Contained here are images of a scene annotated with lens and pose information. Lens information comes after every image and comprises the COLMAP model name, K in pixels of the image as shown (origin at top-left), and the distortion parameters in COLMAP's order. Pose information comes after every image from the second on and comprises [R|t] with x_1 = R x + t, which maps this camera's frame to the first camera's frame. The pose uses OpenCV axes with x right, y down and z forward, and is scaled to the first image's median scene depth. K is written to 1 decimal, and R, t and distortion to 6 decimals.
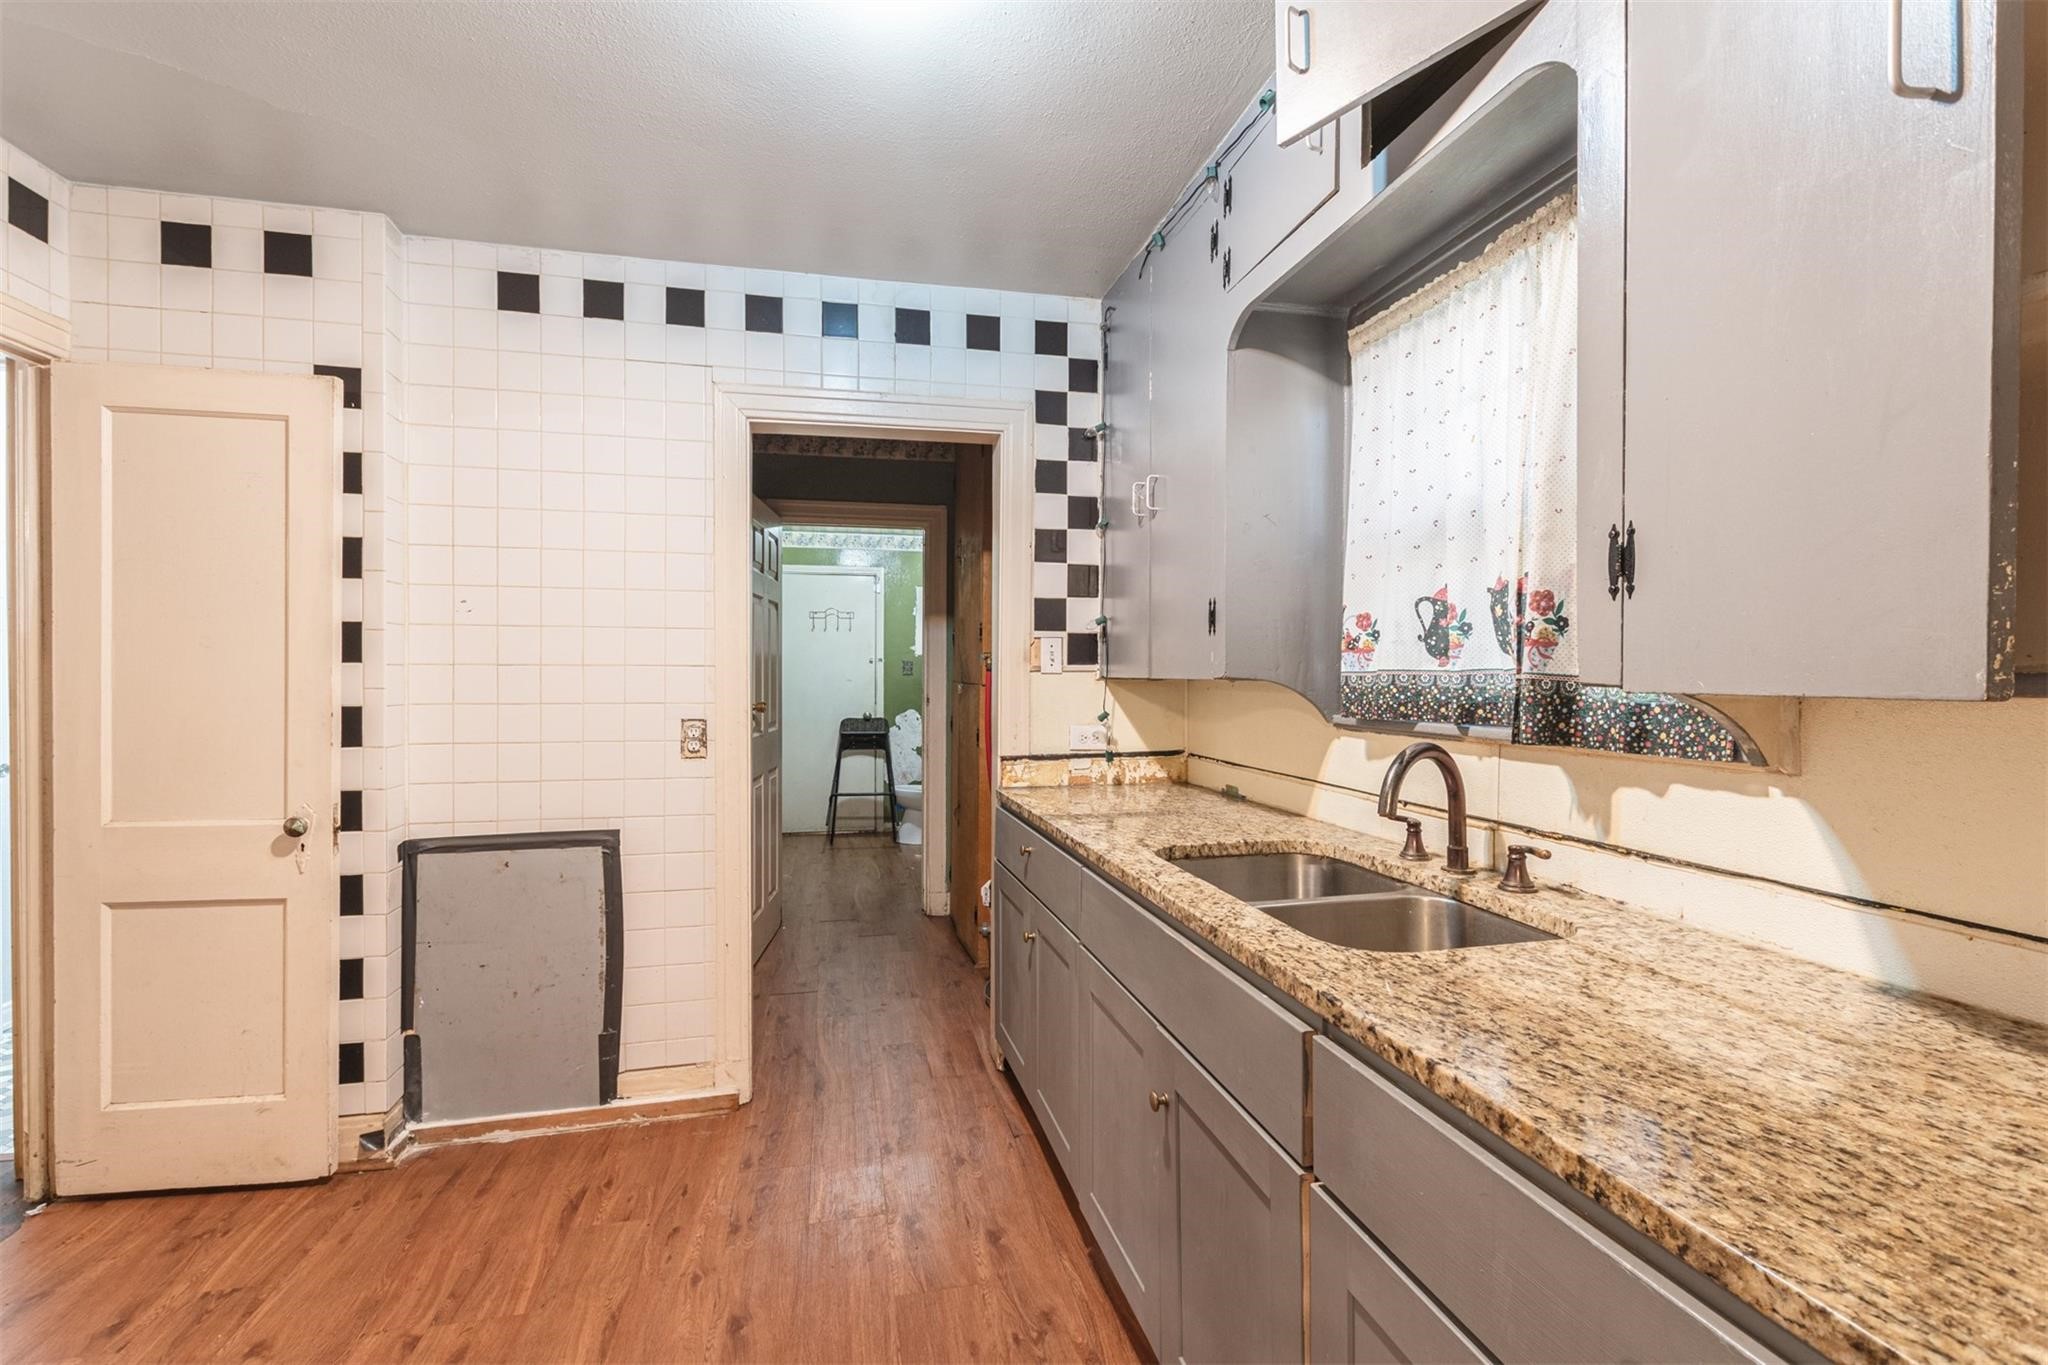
lens RADIAL K [[911.4, 0, 1024.8], [0, 911.4, 675.9], [0, 0, 1]] dist [0.005437, 0.000210]
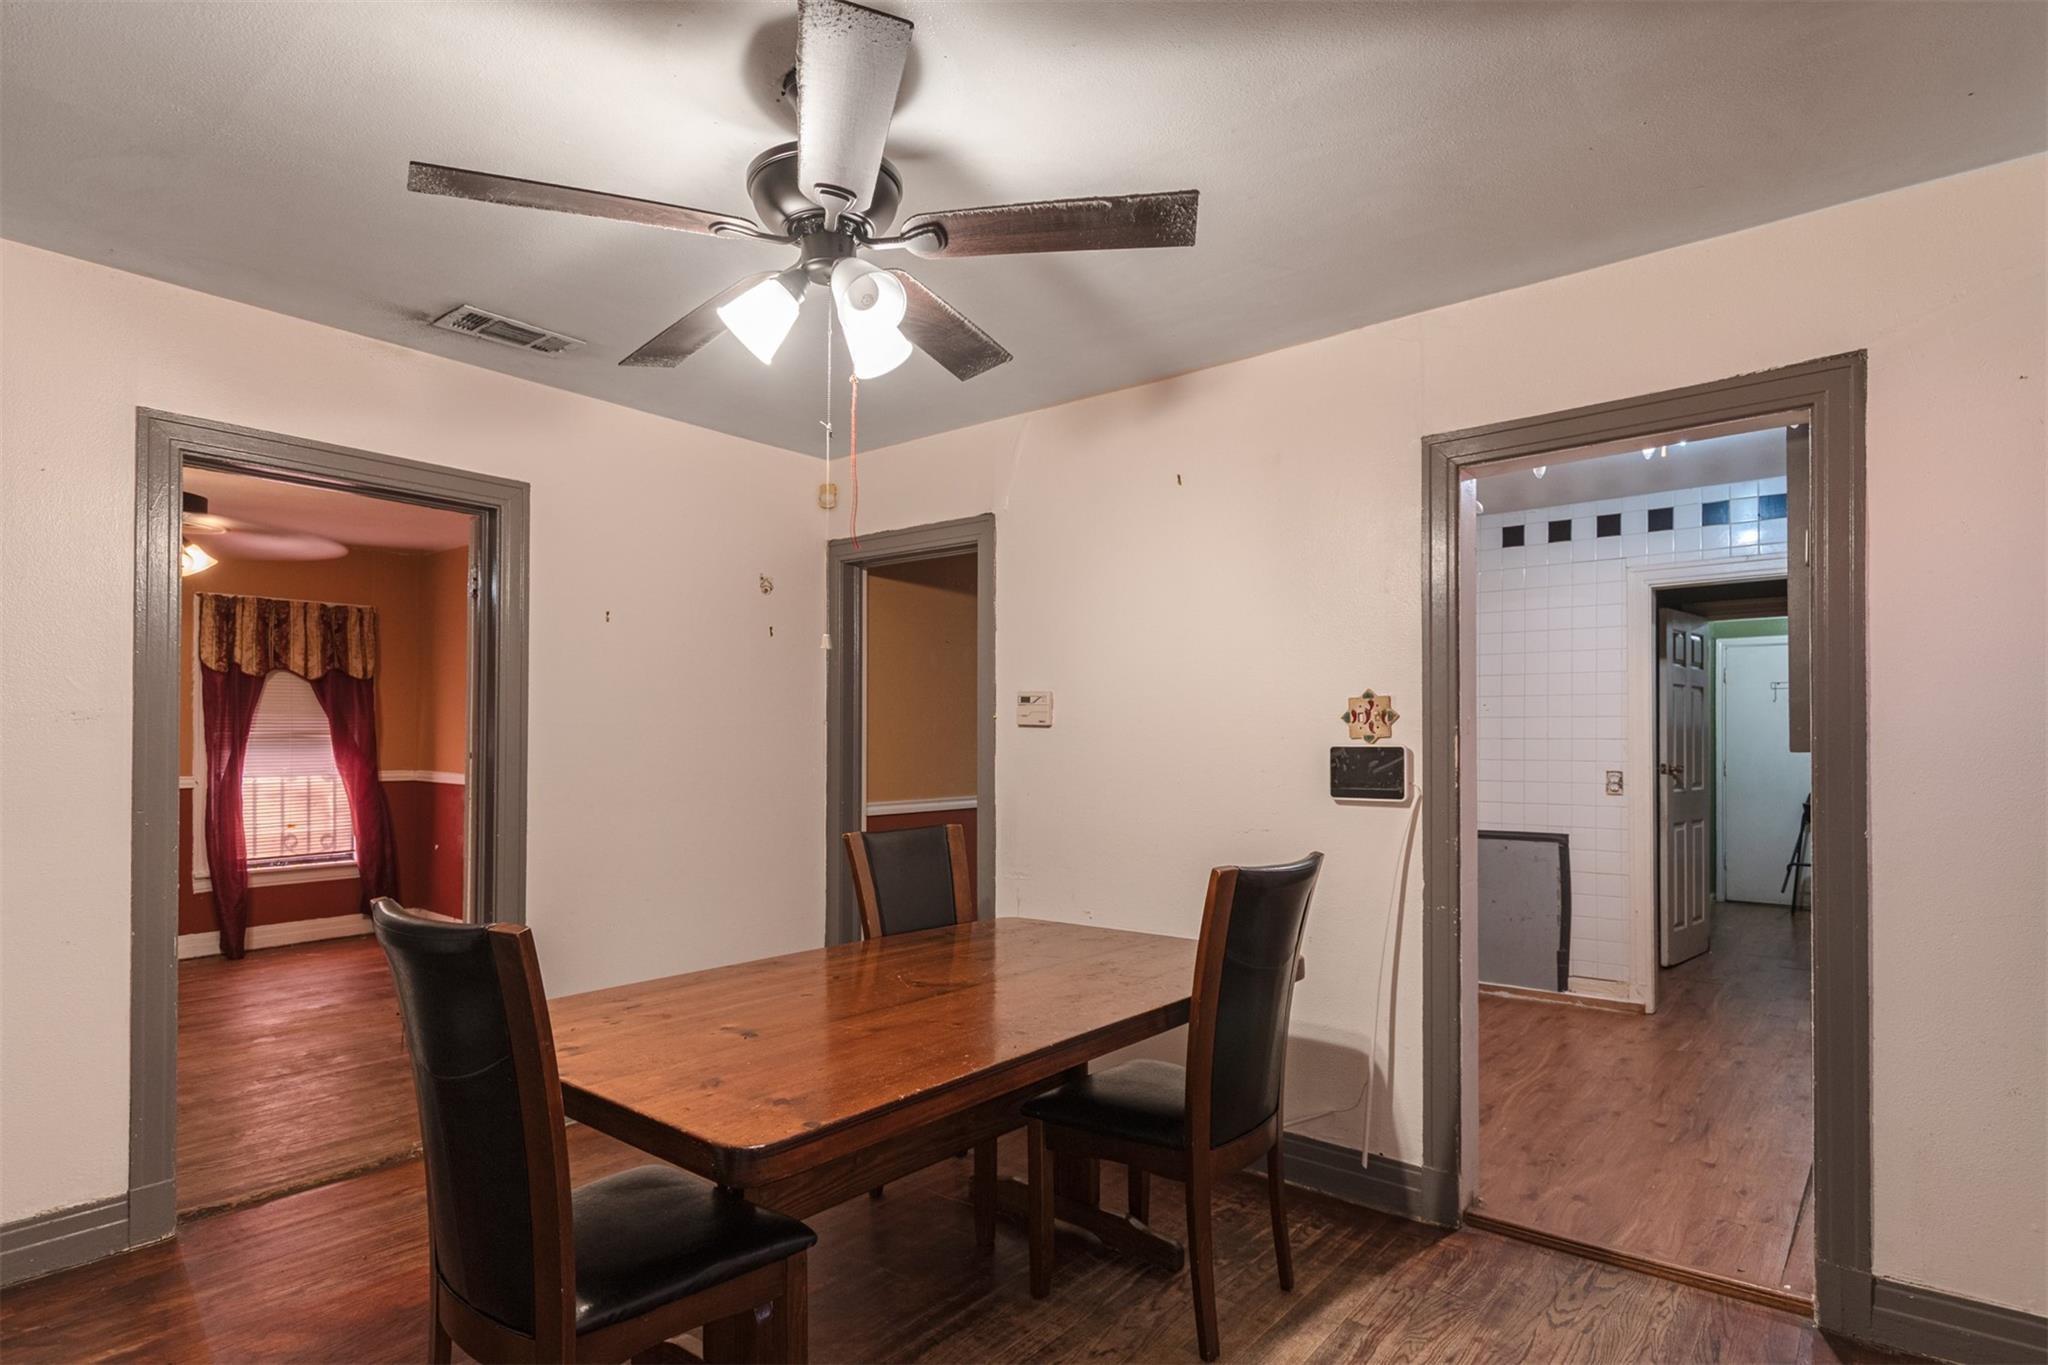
lens RADIAL K [[1065.1, 0, 1034.9], [0, 1065.1, 735.5], [0, 0, 1]] dist [0.002939, 0.000125]
pose [[0.624524, -0.003729, -0.780997, 0.499518], [-0.003556, 0.999965, -0.007618, 0.000861], [0.780998, 0.007535, 0.624489, -1.047008]]
